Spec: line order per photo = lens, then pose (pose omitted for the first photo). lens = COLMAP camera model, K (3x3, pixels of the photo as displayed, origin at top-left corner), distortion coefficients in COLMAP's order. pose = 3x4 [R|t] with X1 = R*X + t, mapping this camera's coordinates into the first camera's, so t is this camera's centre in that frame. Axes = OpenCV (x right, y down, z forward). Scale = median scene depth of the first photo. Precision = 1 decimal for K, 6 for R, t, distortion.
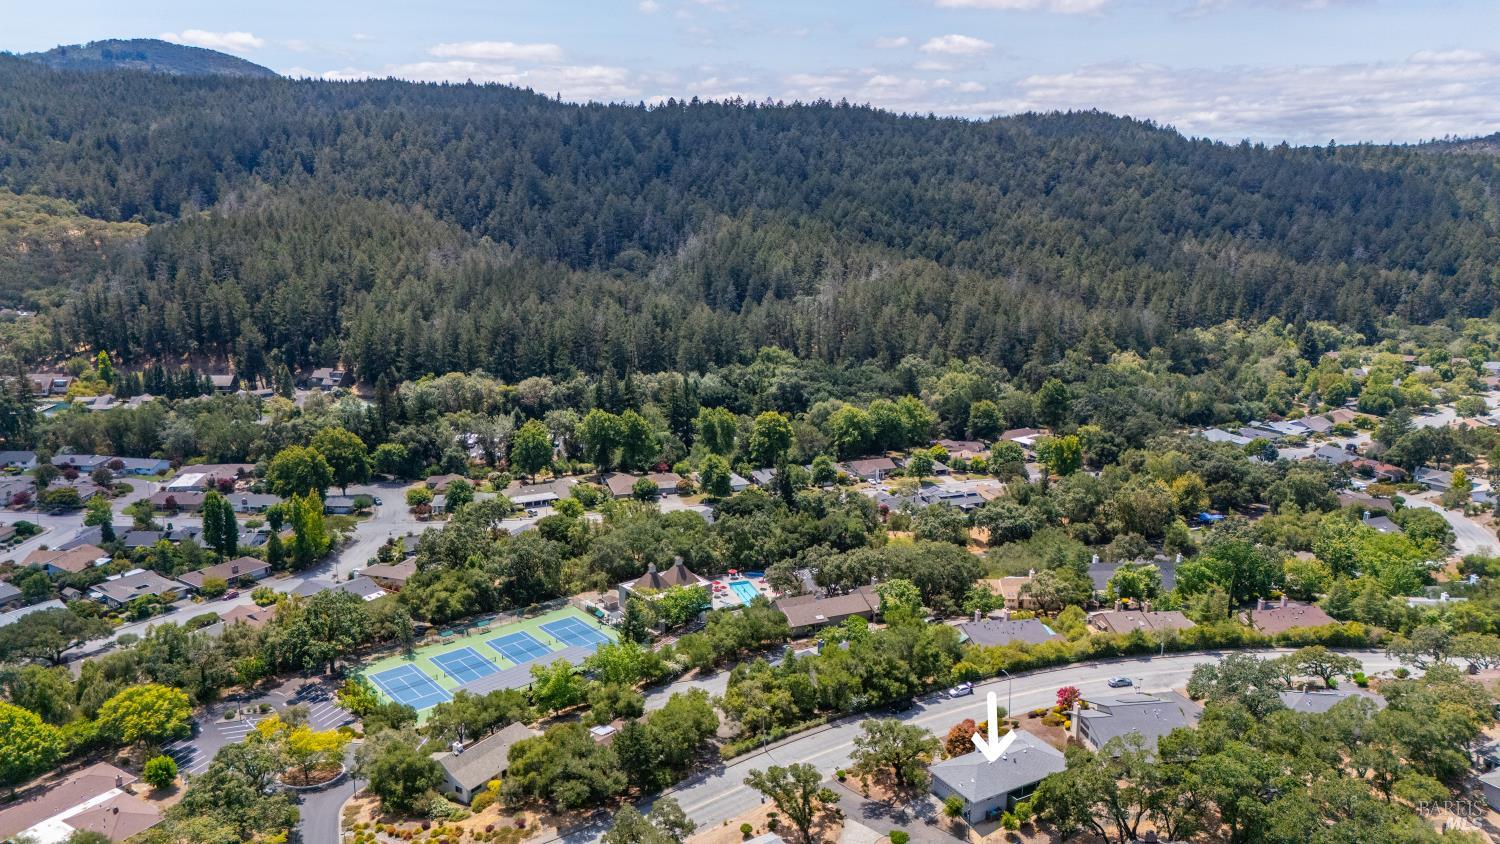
lens RADIAL K [[1106.9, 0, 745.3], [0, 1106.9, 419.0], [0, 0, 1]] dist [0.062203, -0.055765]
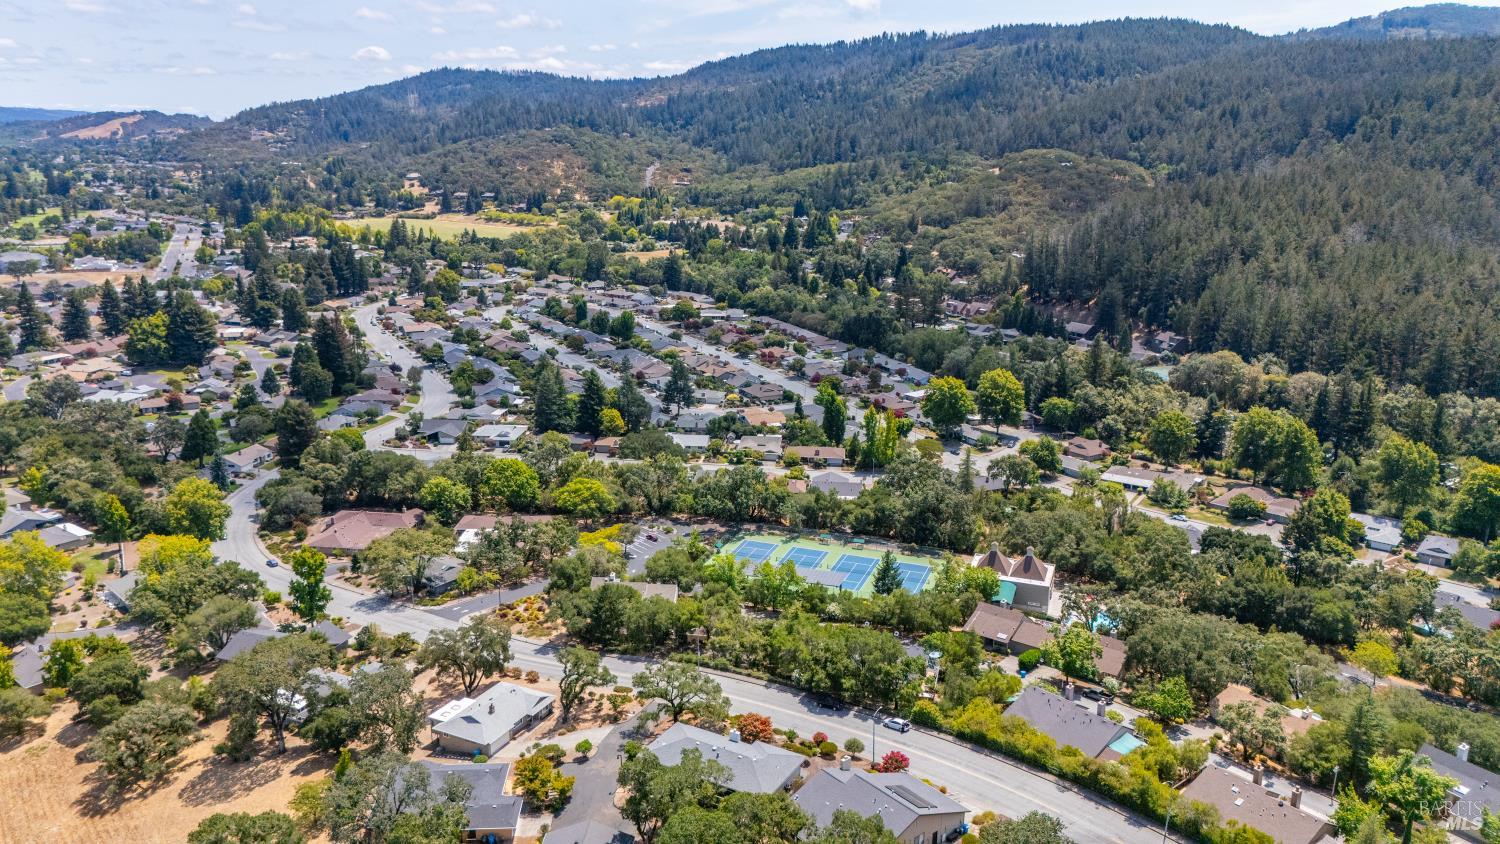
lens RADIAL K [[1106.9, 0, 750.4], [0, 1106.9, 426.2], [0, 0, 1]] dist [0.062203, -0.055765]
pose [[0.495353, 0.222179, -0.839799, 0.333108], [-0.197450, 0.970233, 0.140221, -0.032579], [0.845955, 0.096359, 0.524477, 0.175157]]
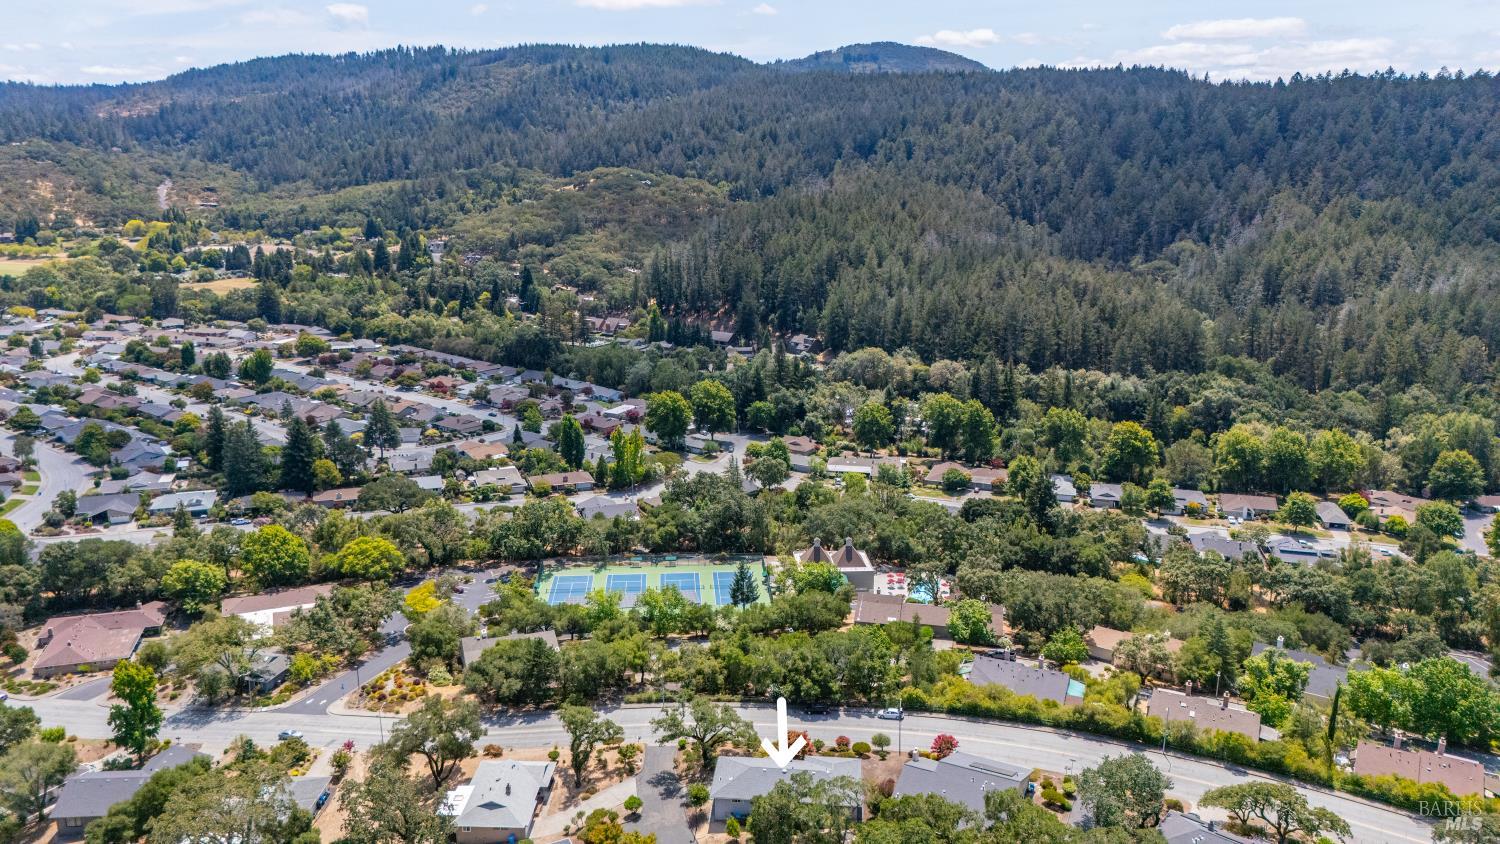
lens RADIAL K [[1106.9, 0, 748.8], [0, 1106.9, 422.3], [0, 0, 1]] dist [0.062203, -0.055765]
pose [[0.812950, 0.139710, -0.565325, 0.240429], [-0.132310, 0.989718, 0.054326, -0.012410], [0.567103, 0.030634, 0.823077, 0.067494]]
